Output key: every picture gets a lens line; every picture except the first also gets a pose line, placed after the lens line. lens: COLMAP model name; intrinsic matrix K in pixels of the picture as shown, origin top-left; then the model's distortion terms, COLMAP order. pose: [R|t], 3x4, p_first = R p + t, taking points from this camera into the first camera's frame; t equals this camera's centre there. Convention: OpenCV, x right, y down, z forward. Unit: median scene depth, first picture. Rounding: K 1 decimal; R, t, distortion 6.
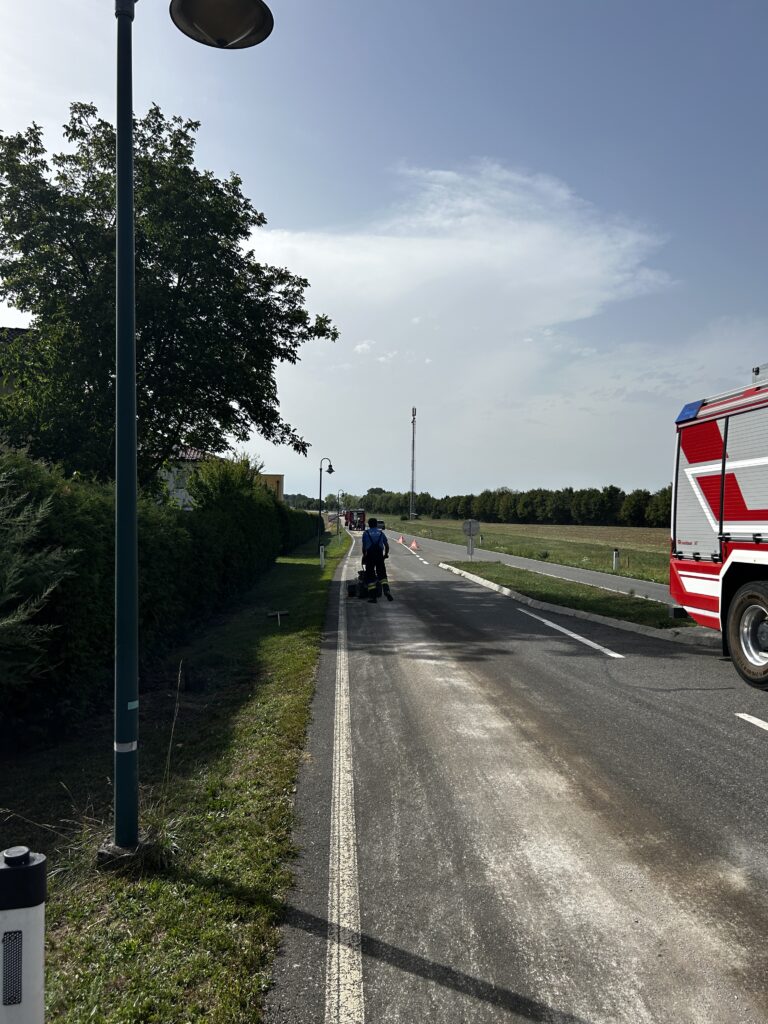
lens RADIAL K [[769.1, 0, 384.0], [0, 769.1, 512.0], [0, 0, 1]] dist [0.267613, -0.000113]
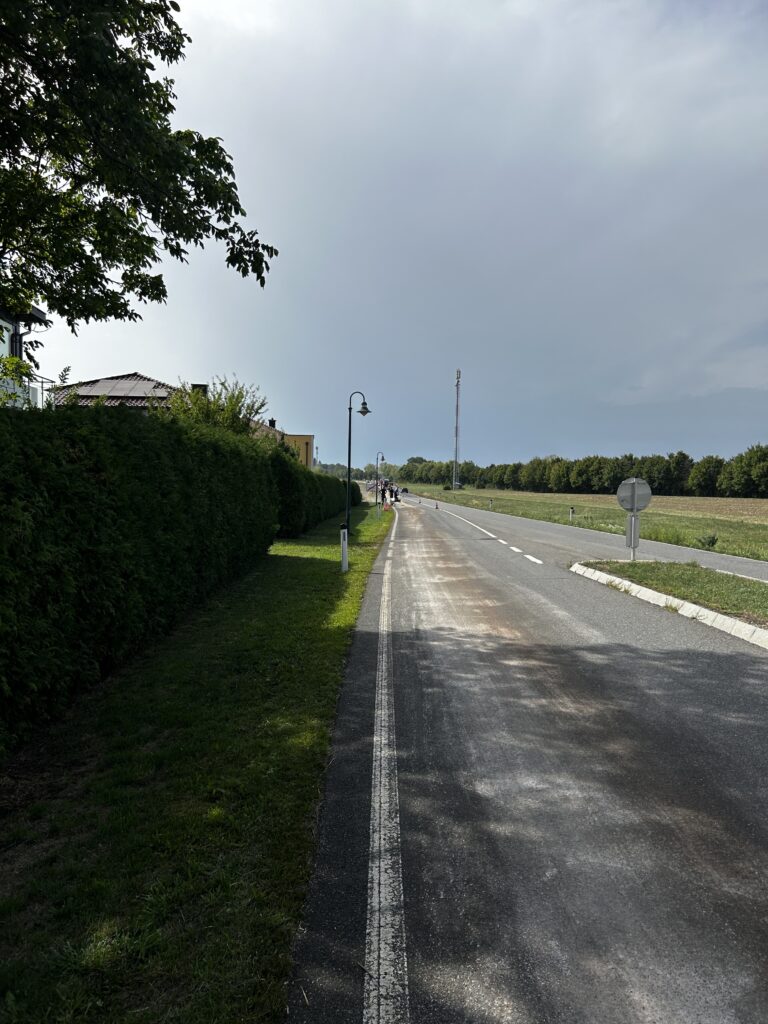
lens RADIAL K [[769.1, 0, 384.0], [0, 769.1, 512.0], [0, 0, 1]] dist [0.267613, -0.000113]
pose [[0.998691, 0.004831, -0.050930, -0.002875], [-0.002860, 0.999246, 0.038712, 0.001281], [0.051078, -0.038515, 0.997952, 0.052079]]
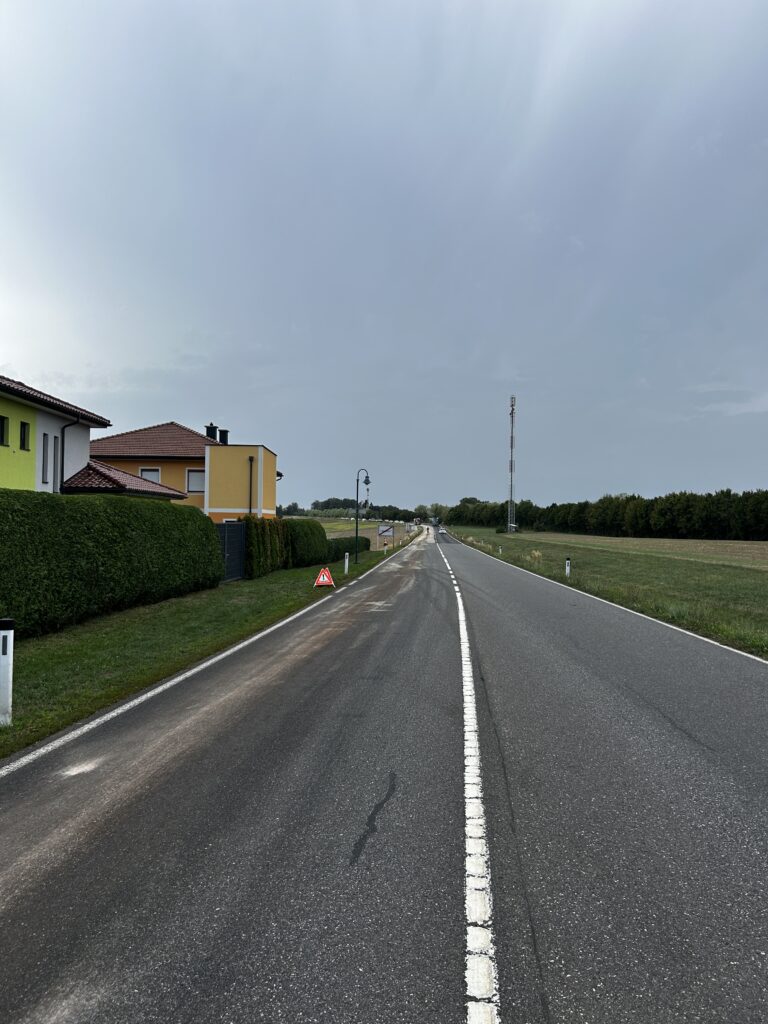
lens RADIAL K [[775.5, 0, 384.0], [0, 775.5, 512.0], [0, 0, 1]] dist [0.114759, 0.000265]
pose [[0.992316, -0.003732, -0.123675, 0.005941], [0.001688, 0.999860, -0.016626, 0.001886], [0.123720, 0.016290, 0.992184, 0.186284]]
